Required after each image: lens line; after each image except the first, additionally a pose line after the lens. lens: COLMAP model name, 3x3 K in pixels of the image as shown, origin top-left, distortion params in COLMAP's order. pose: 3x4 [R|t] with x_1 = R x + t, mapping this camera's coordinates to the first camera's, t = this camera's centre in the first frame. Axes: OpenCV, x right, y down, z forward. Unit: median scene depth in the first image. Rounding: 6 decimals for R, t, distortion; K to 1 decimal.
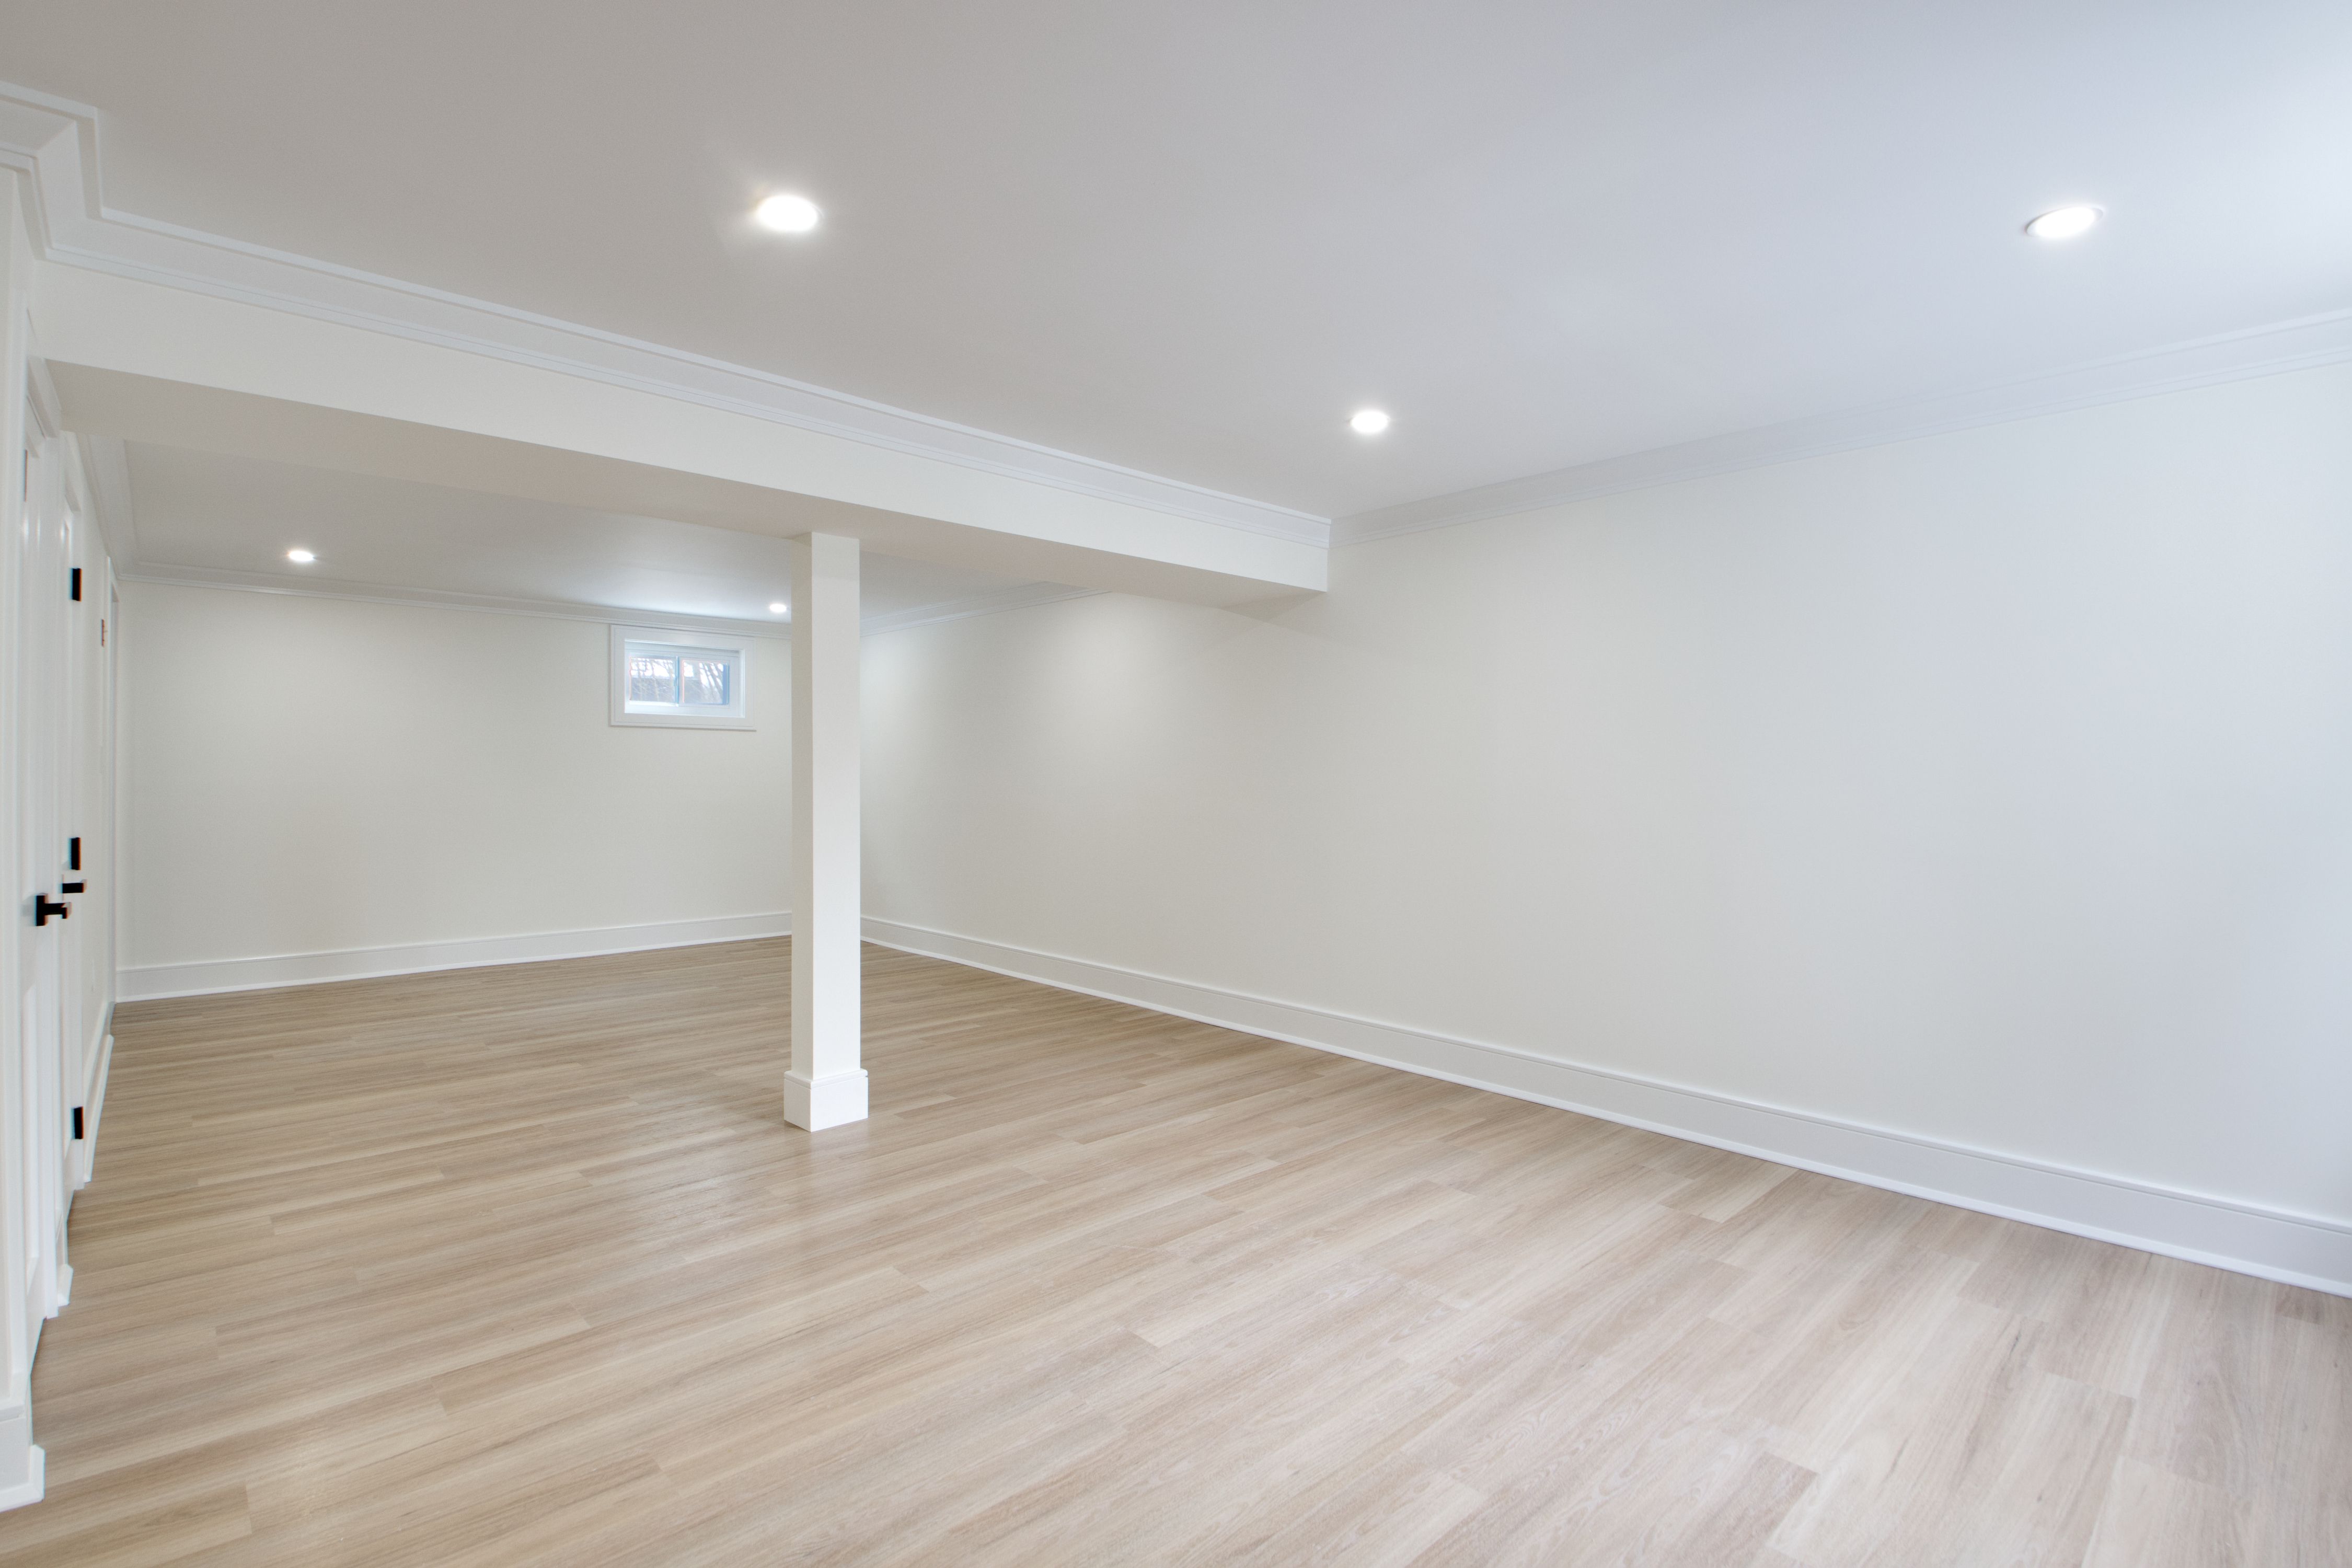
lens RADIAL K [[1104.5, 0, 1186.0], [0, 1104.5, 783.2], [0, 0, 1]] dist [0.024066, -0.021050]
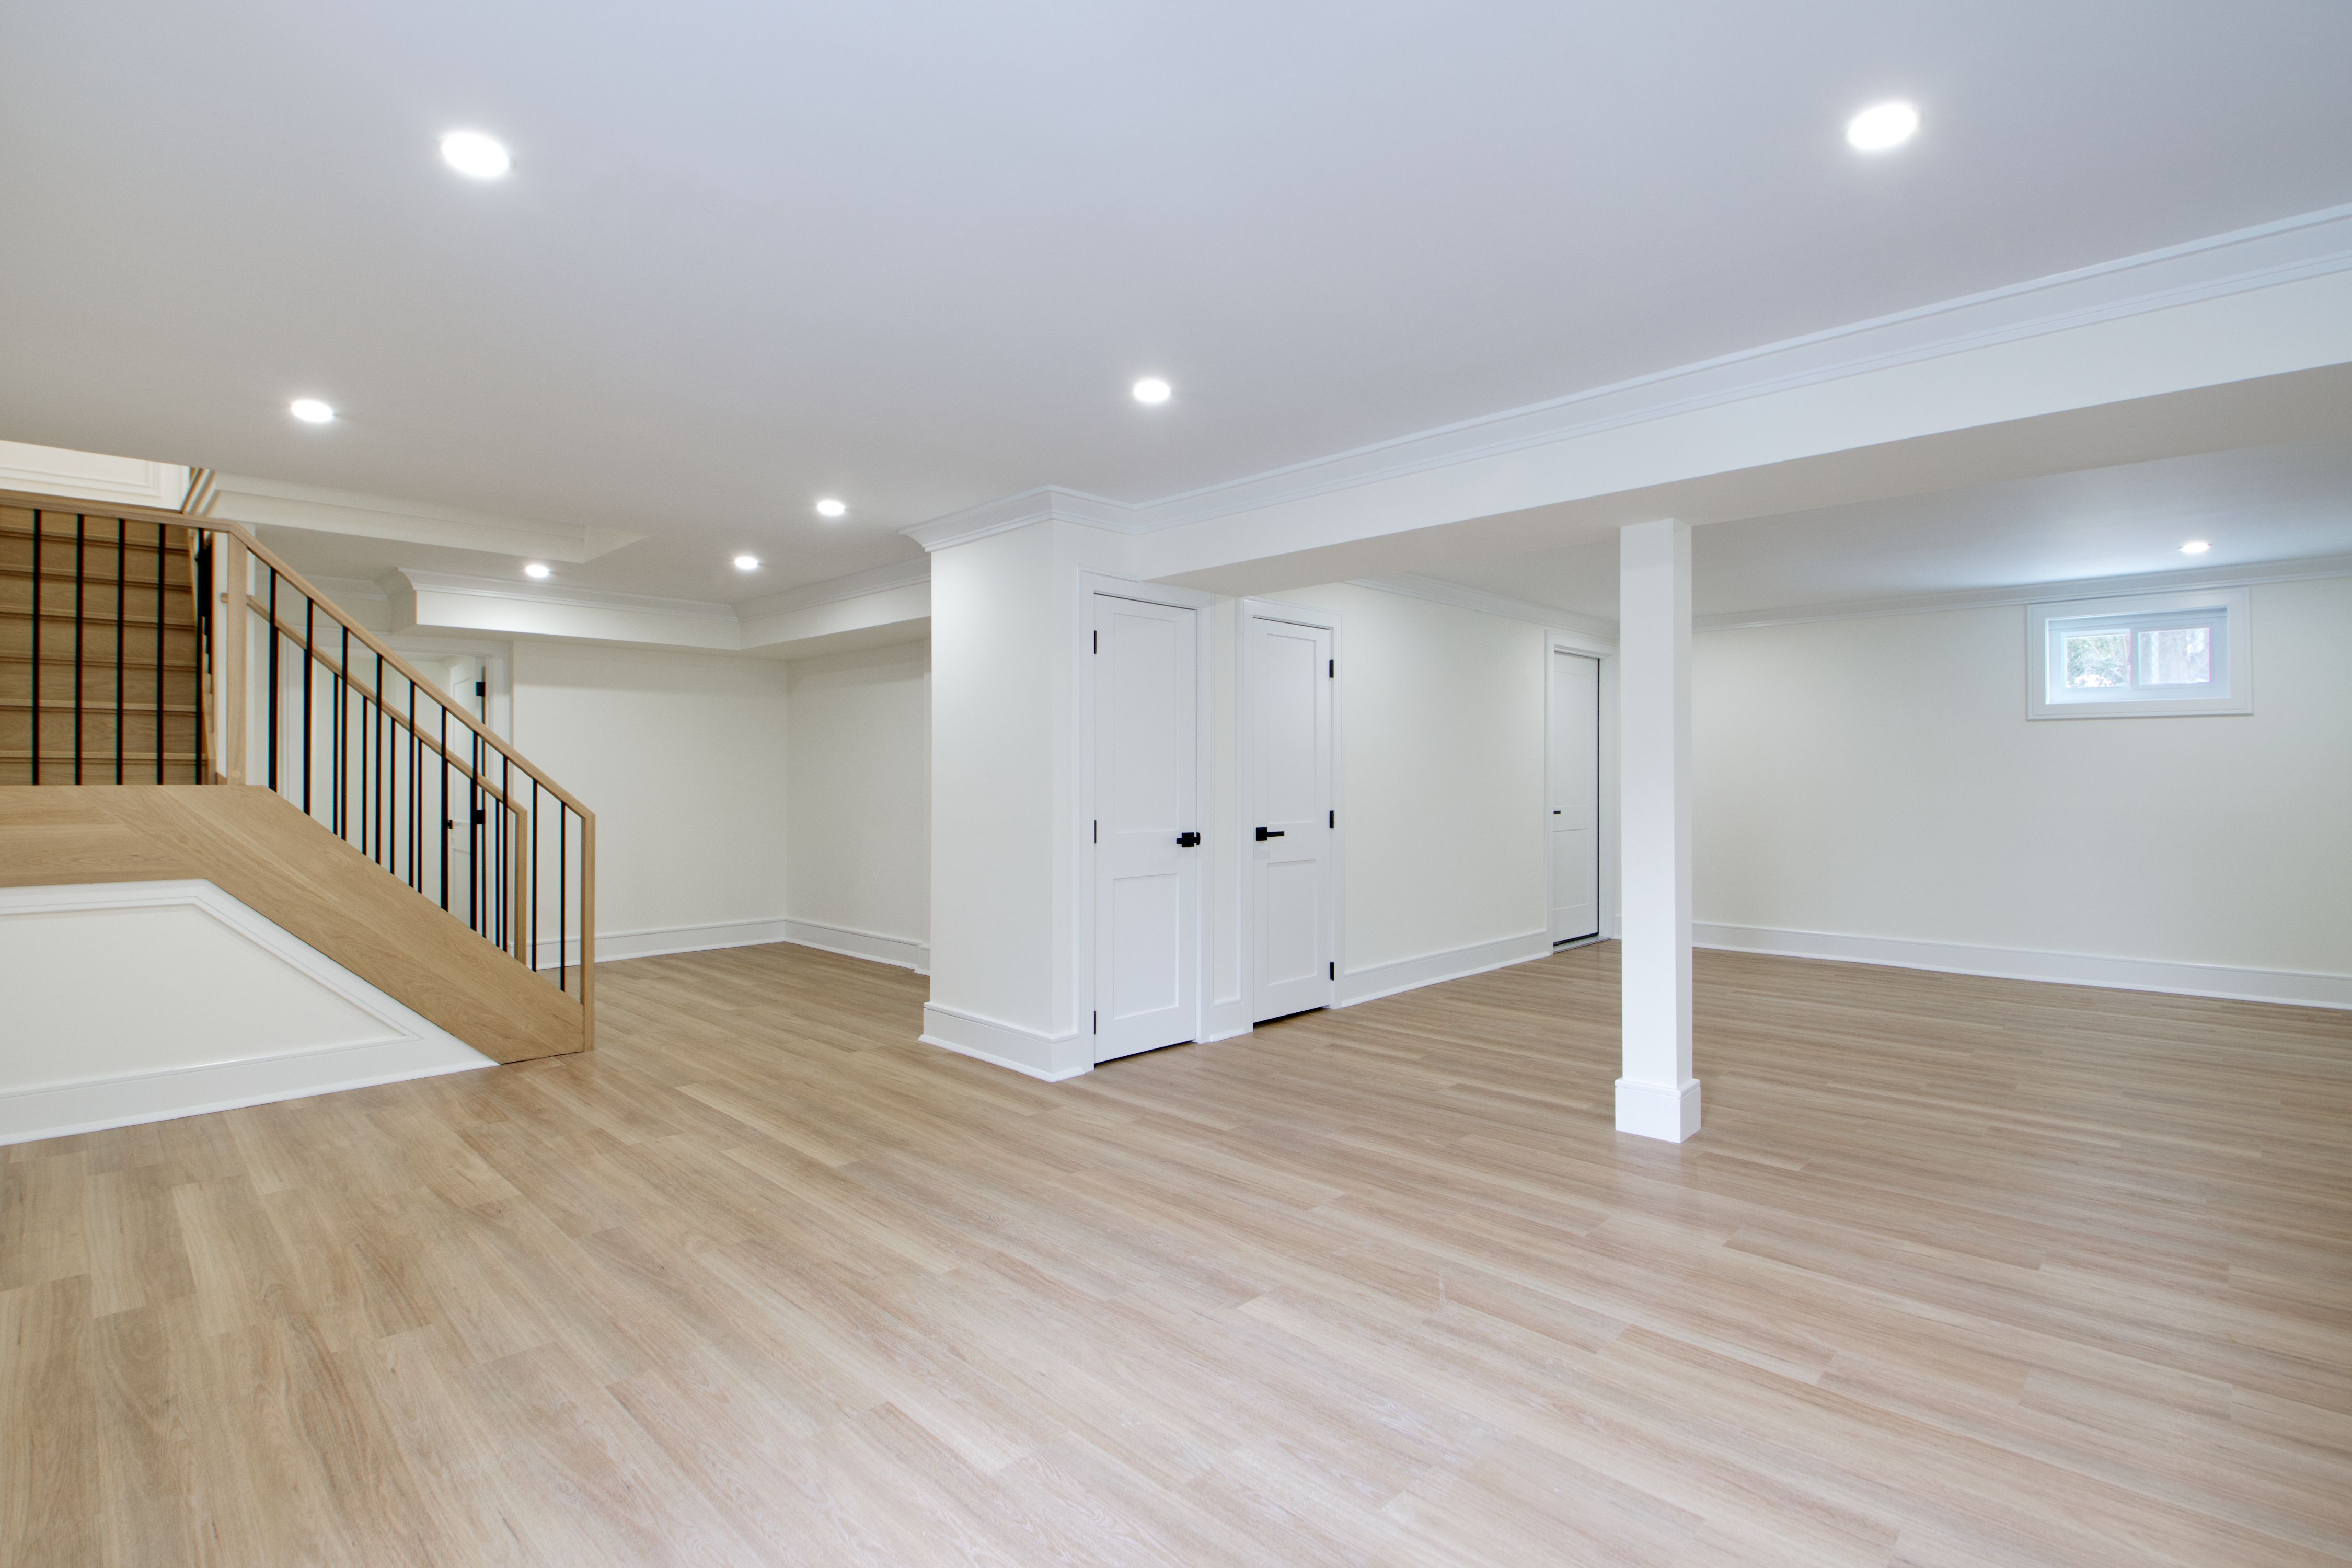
lens RADIAL K [[1104.5, 0, 1168.2], [0, 1104.5, 771.8], [0, 0, 1]] dist [0.024066, -0.021050]
pose [[0.030482, -0.011293, -0.999472, 0.795479], [-0.007413, 0.999906, -0.011524, 0.009843], [0.999508, 0.007761, 0.030395, 0.695262]]
